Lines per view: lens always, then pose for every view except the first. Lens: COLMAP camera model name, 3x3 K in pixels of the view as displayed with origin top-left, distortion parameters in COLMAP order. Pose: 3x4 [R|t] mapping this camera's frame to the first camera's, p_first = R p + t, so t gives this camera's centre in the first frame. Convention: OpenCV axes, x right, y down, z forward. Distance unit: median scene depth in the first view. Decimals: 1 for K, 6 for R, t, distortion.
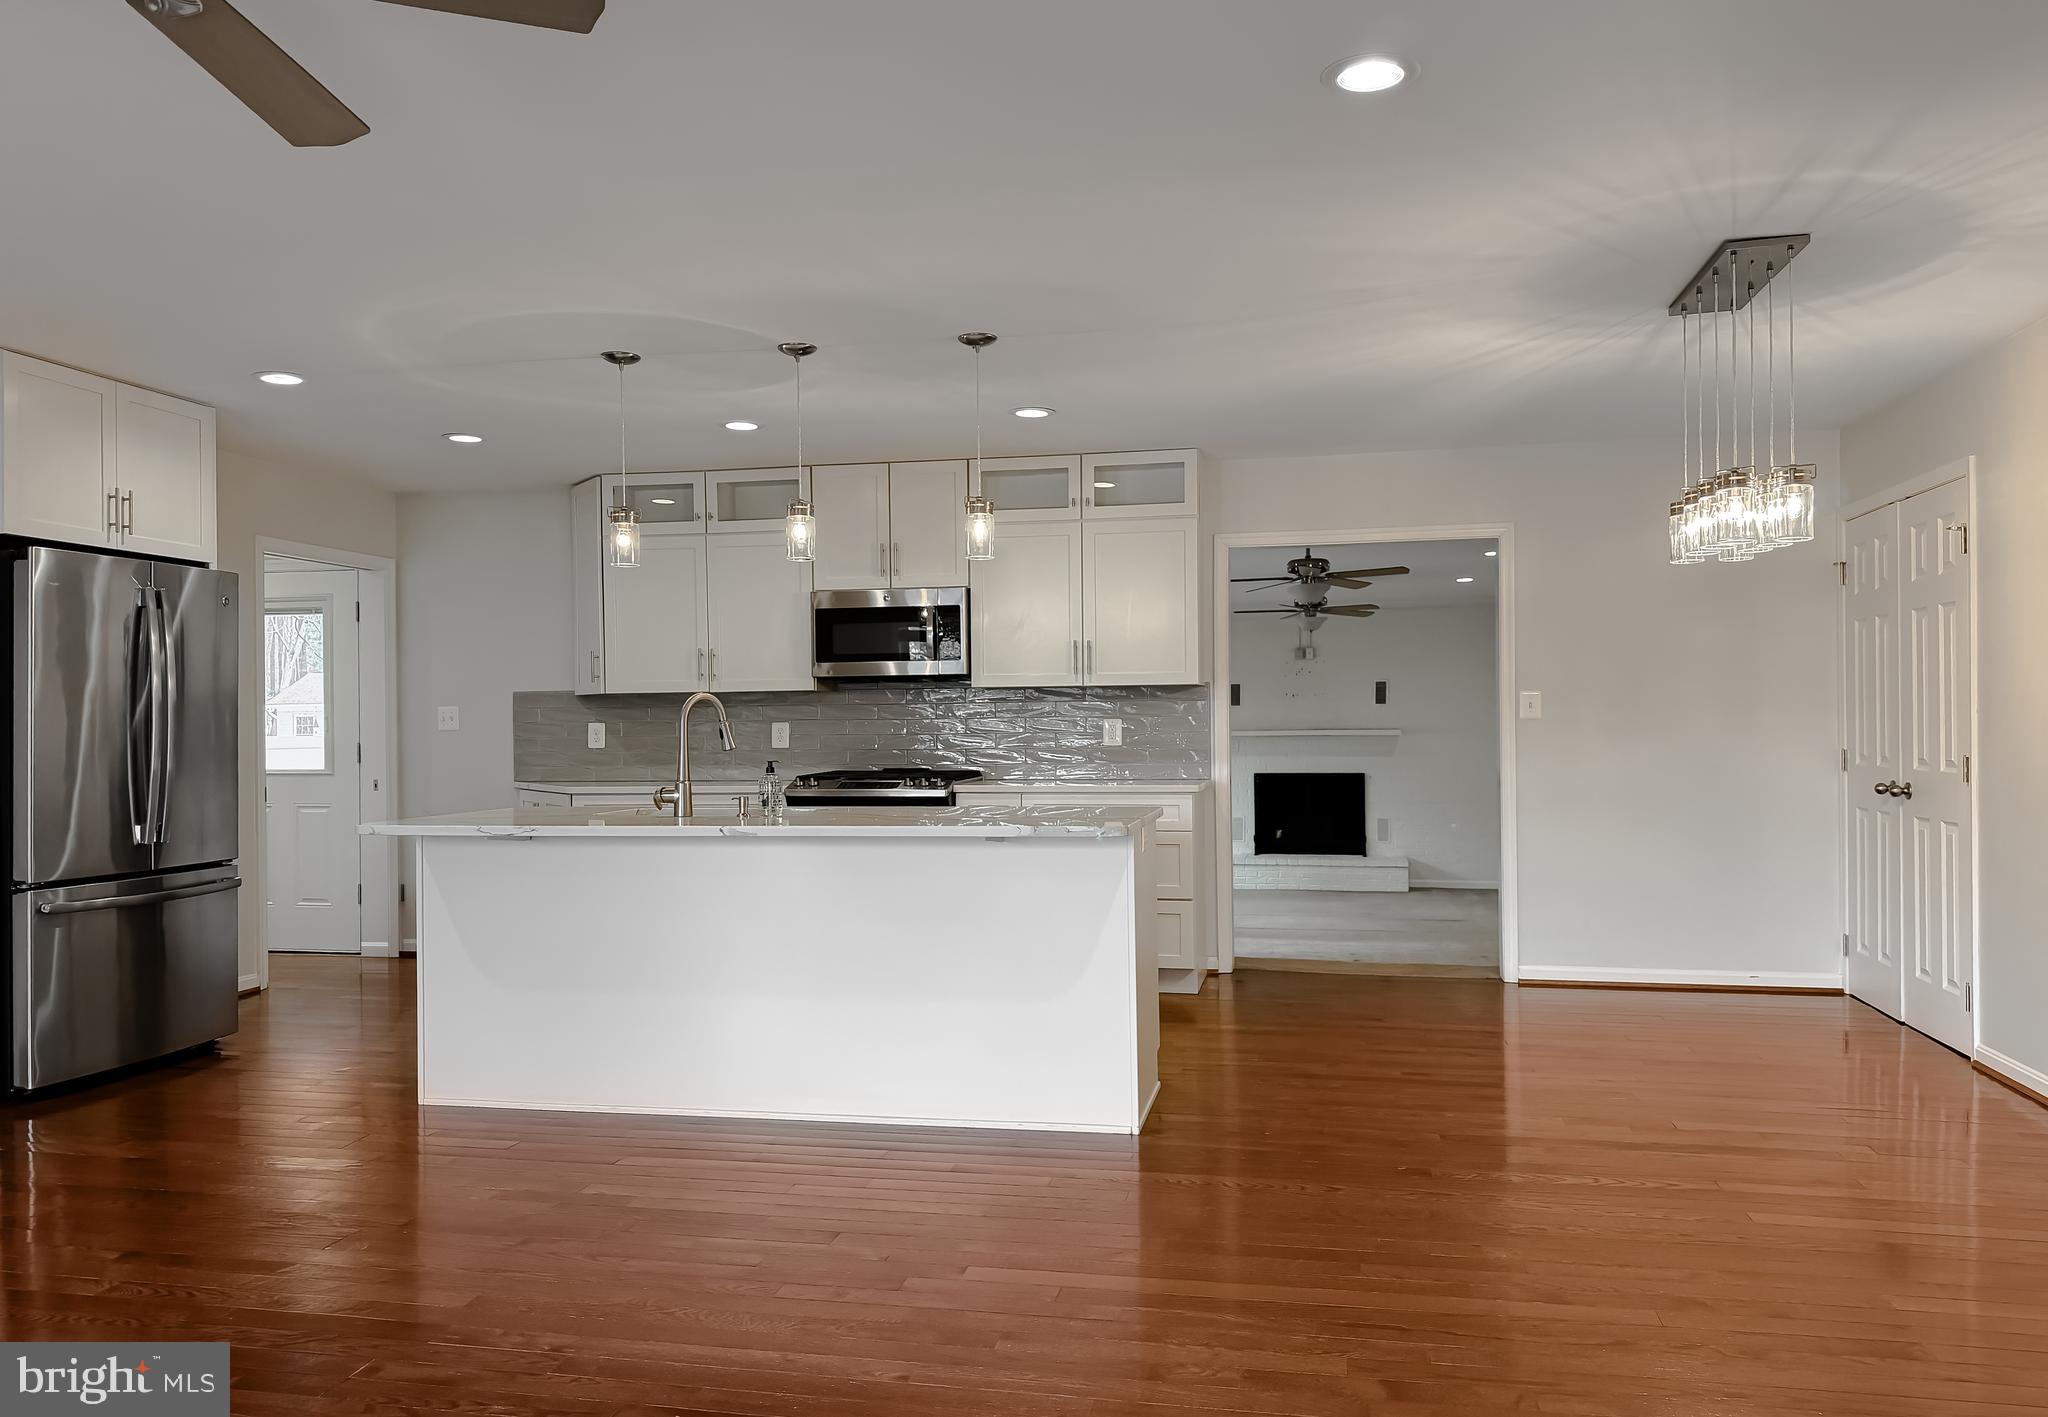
lens RADIAL K [[1466.6, 0, 1042.8], [0, 1466.6, 717.7], [0, 0, 1]] dist [0.067250, -0.080410]
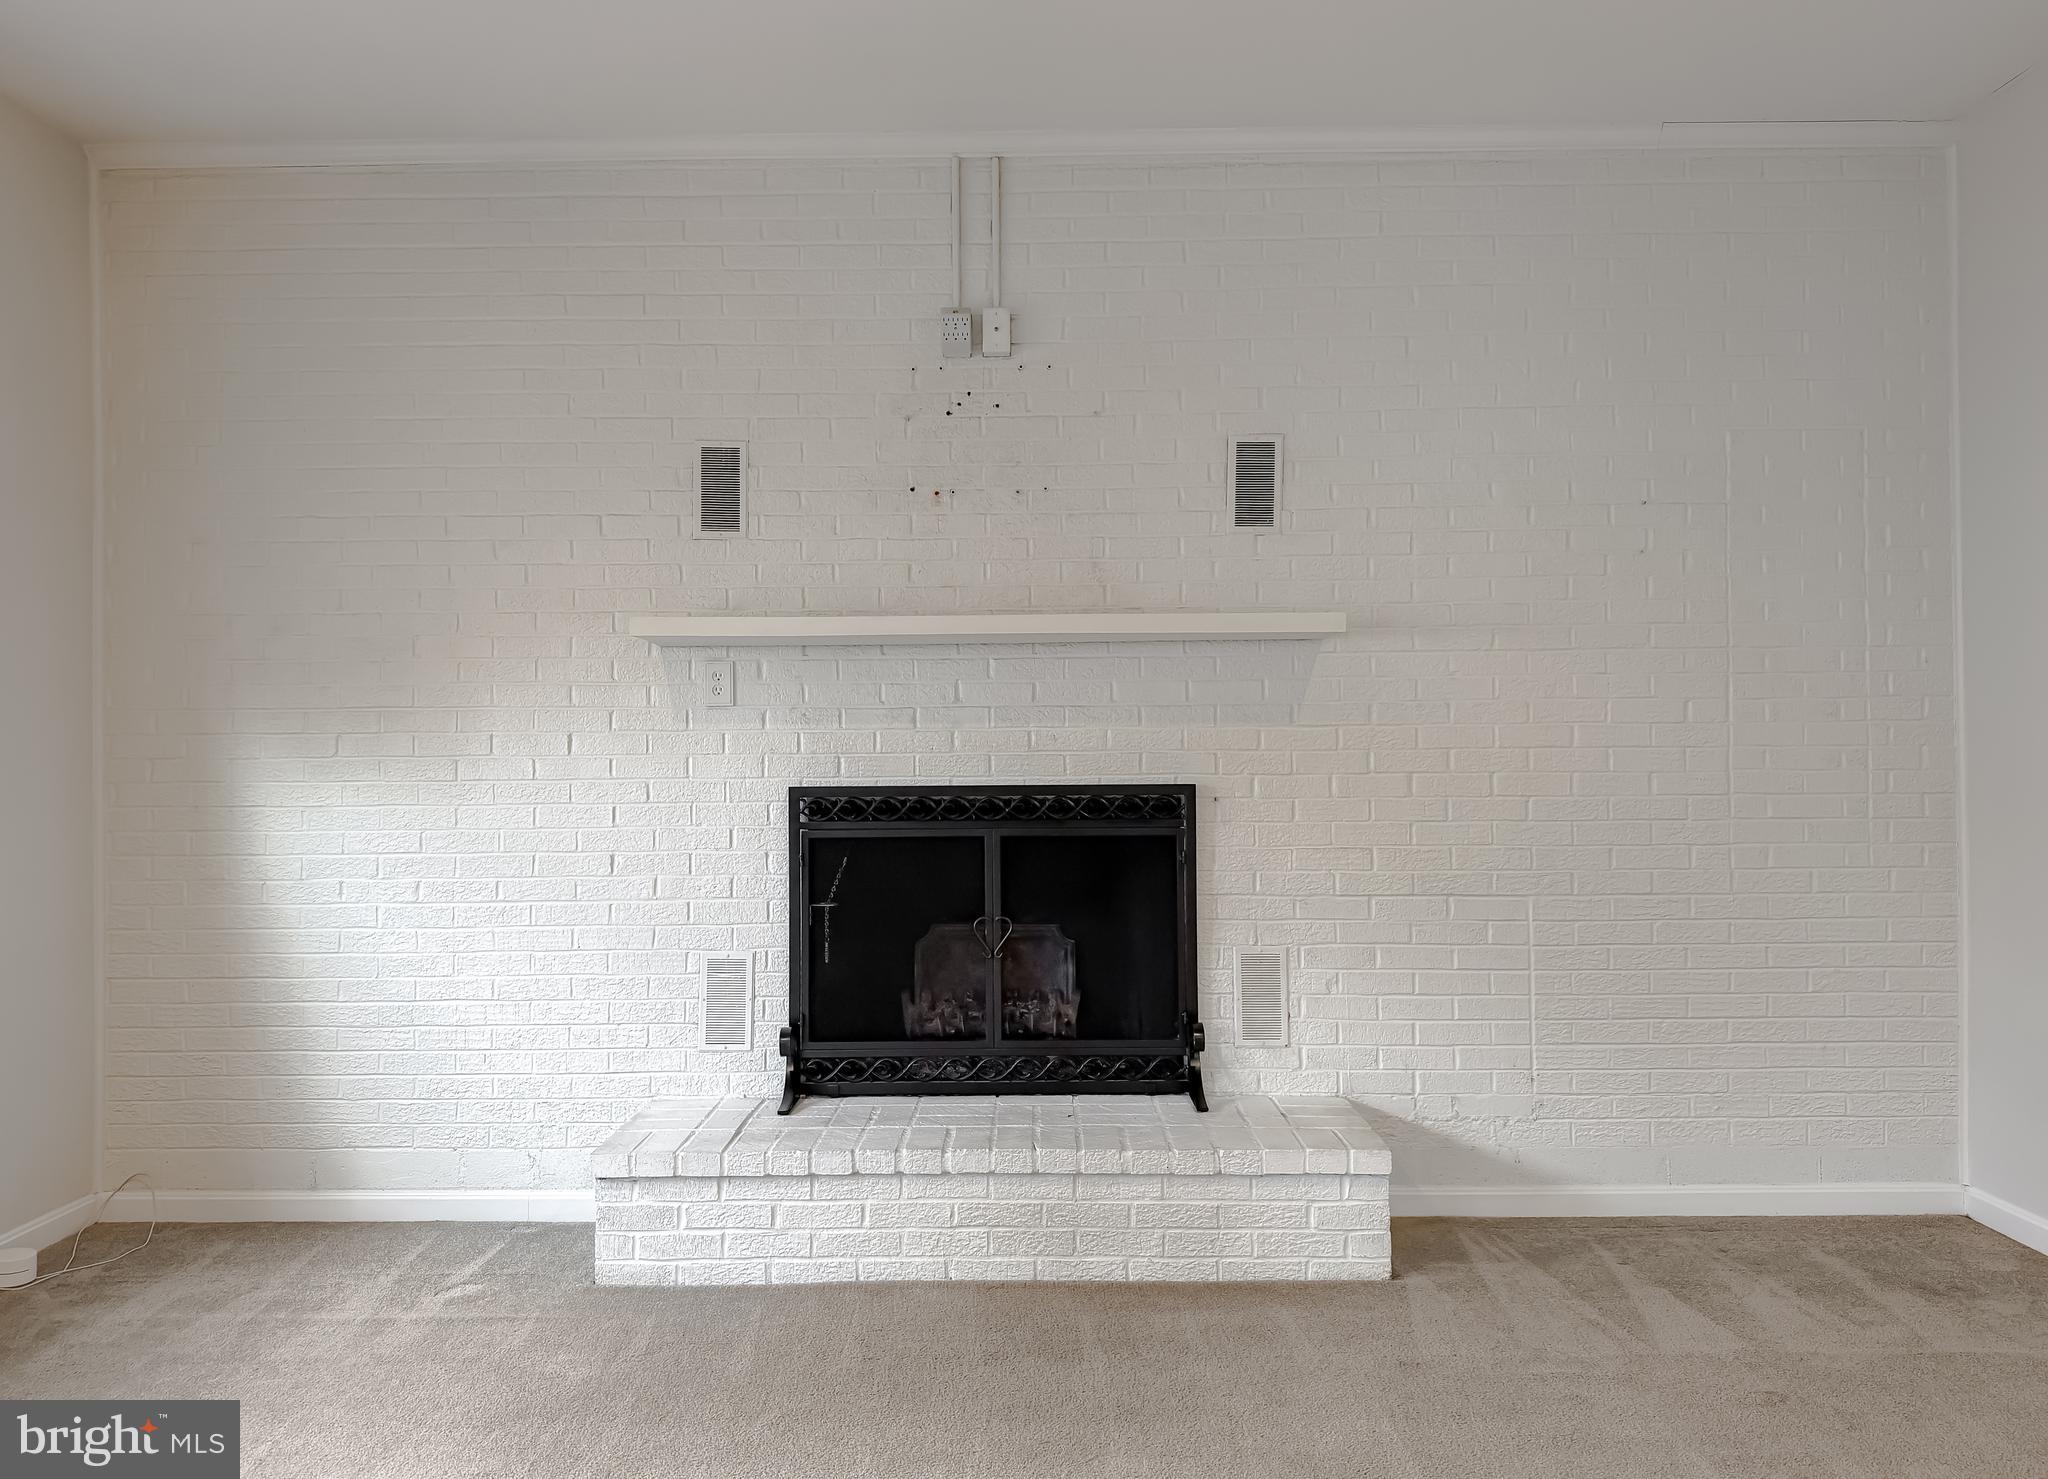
lens RADIAL K [[1445.9, 0, 1012.1], [0, 1445.9, 737.1], [0, 0, 1]] dist [0.087544, -0.000838]
pose [[0.982554, 0.005895, 0.185883, 0.307427], [-0.003589, 0.999912, -0.012737, 0.073515], [-0.185942, 0.011847, 0.982489, 1.679067]]
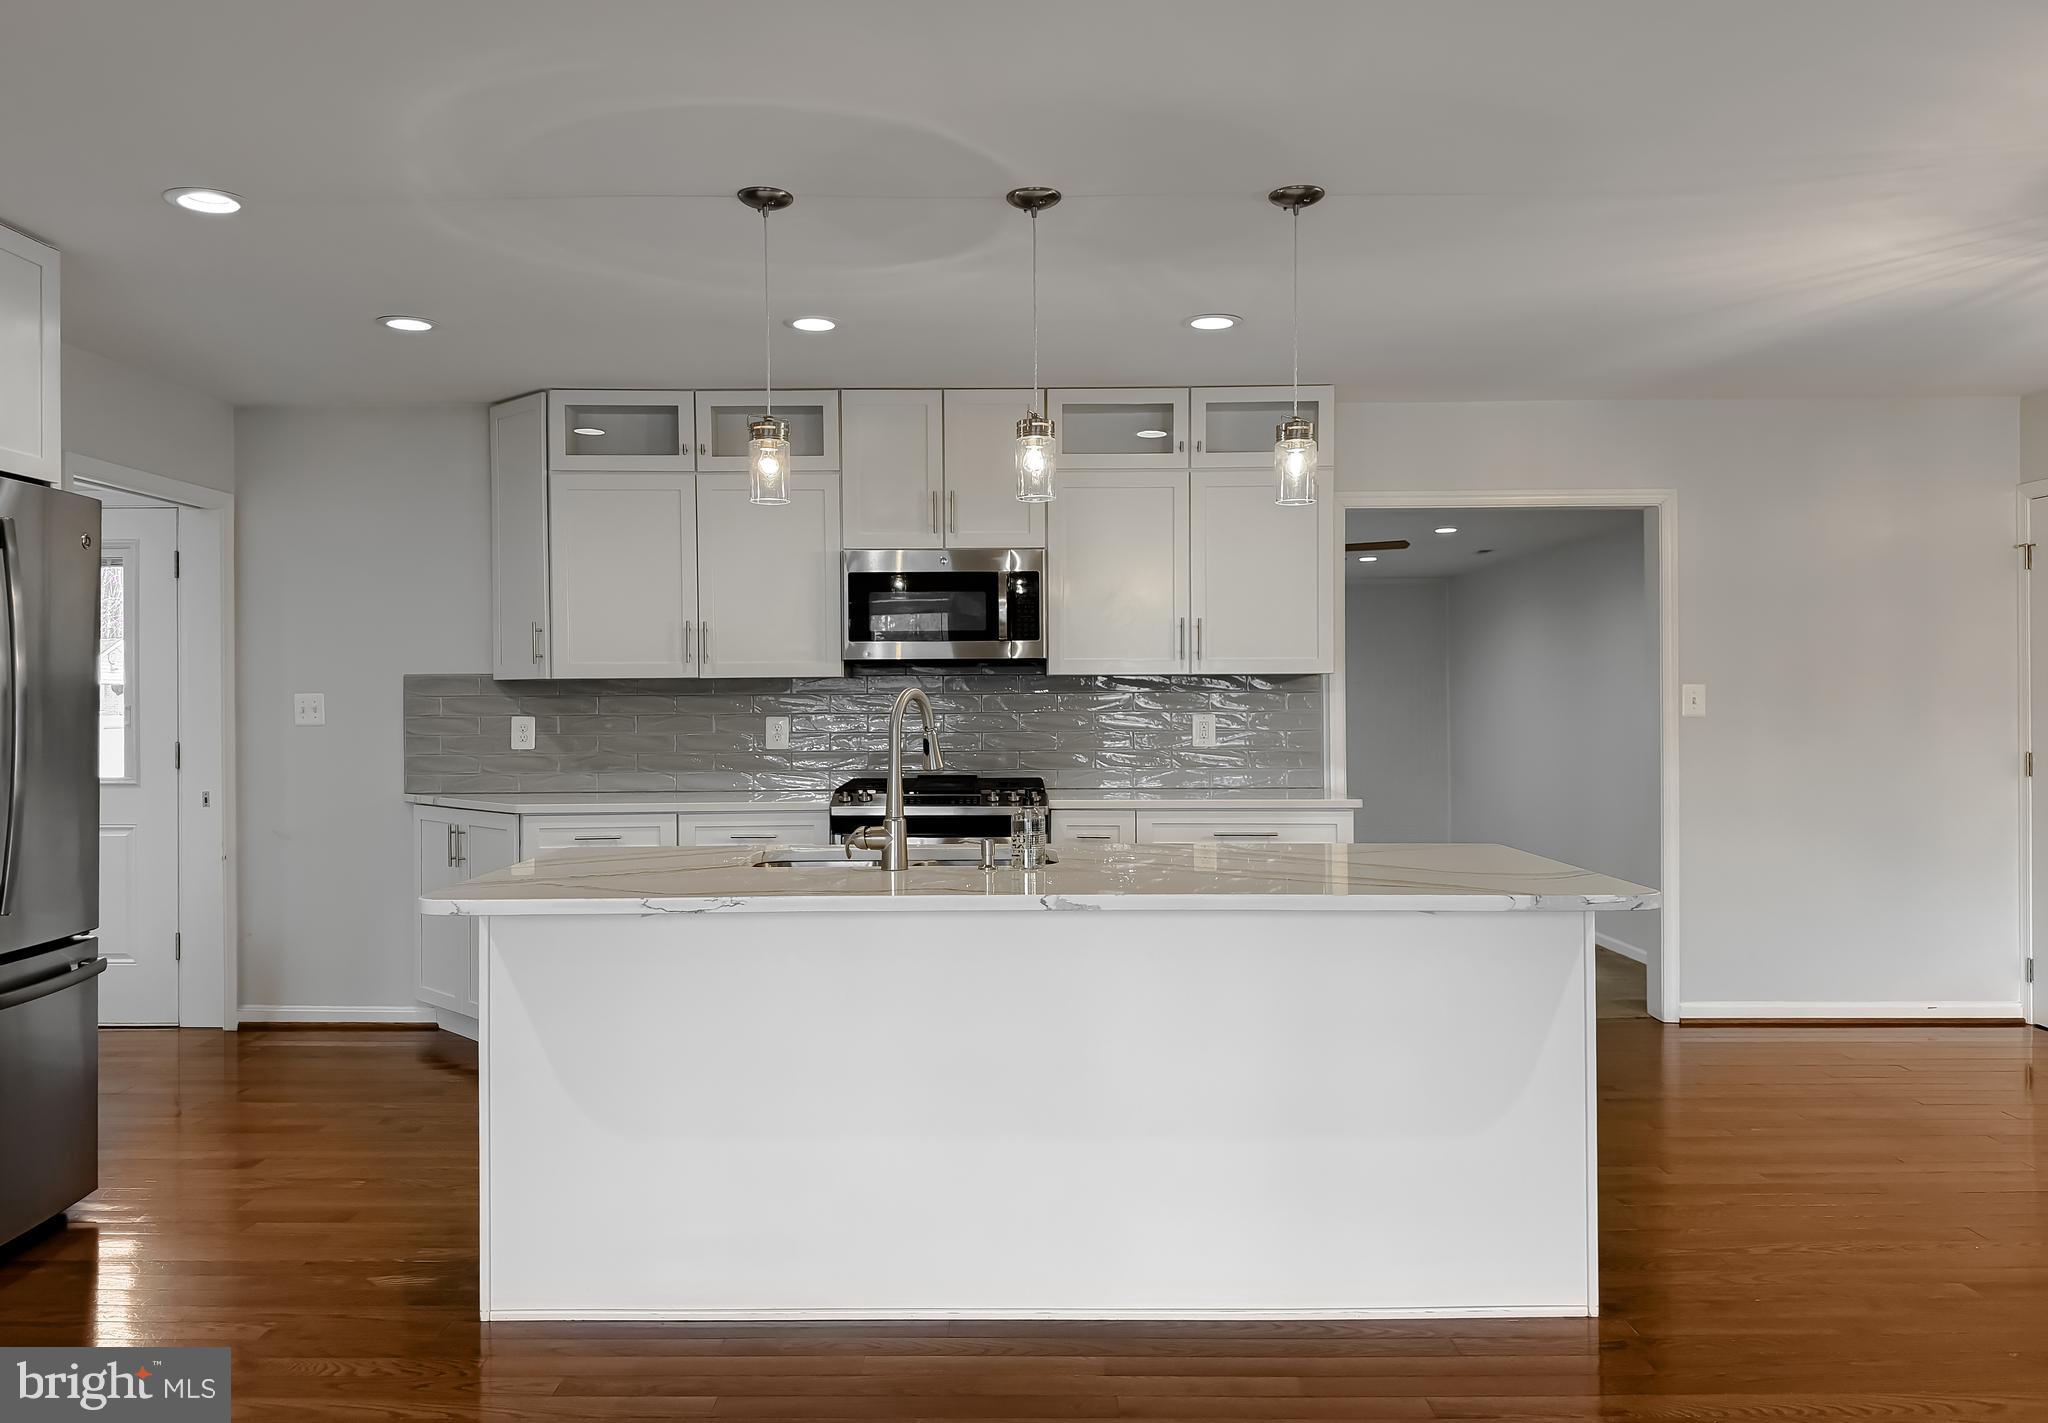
lens RADIAL K [[1473.9, 0, 1018.3], [0, 1473.9, 692.0], [0, 0, 1]] dist [0.054628, -0.070488]
pose [[0.981109, 0.004915, 0.193391, -0.225555], [-0.004698, 0.999988, -0.001579, -0.010380], [-0.193396, 0.000640, 0.981121, 0.224406]]
